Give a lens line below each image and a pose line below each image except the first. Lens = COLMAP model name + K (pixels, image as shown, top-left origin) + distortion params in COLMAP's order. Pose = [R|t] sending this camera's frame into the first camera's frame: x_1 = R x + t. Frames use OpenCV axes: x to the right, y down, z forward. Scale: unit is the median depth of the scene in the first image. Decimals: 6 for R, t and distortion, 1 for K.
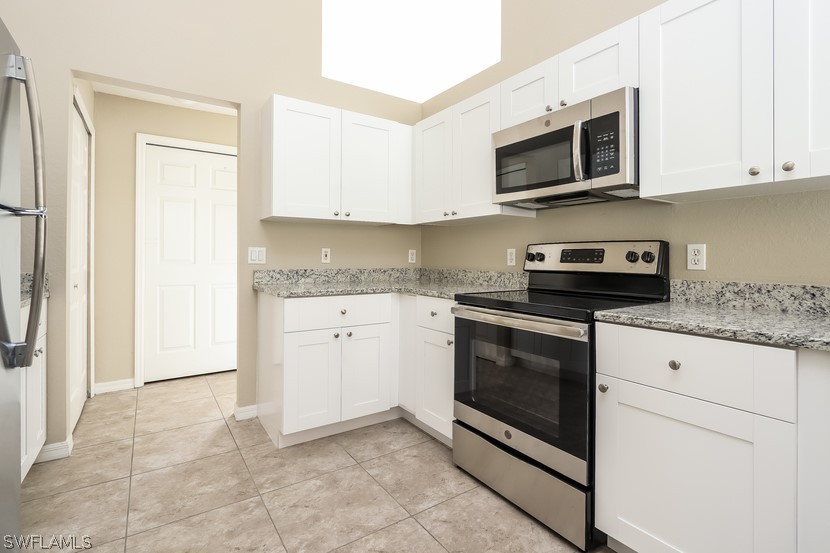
lens RADIAL K [[392.7, 0, 418.0], [0, 392.7, 257.4], [0, 0, 1]] dist [-0.012486, 0.001075]
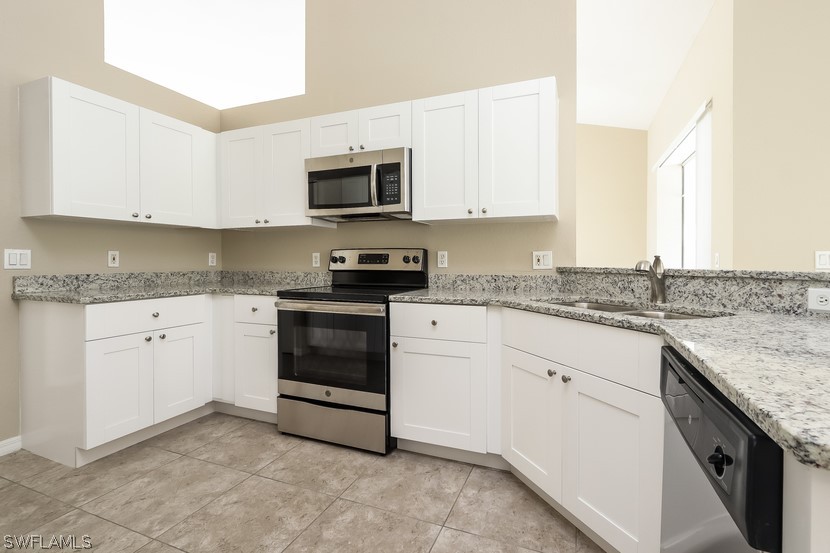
lens RADIAL K [[392.7, 0, 418.0], [0, 392.7, 257.4], [0, 0, 1]] dist [-0.012486, 0.001075]
pose [[0.839234, -0.001001, 0.543770, -0.189909], [0.003782, 0.999985, -0.003997, -0.002445], [-0.543758, 0.005411, 0.839225, -0.228667]]
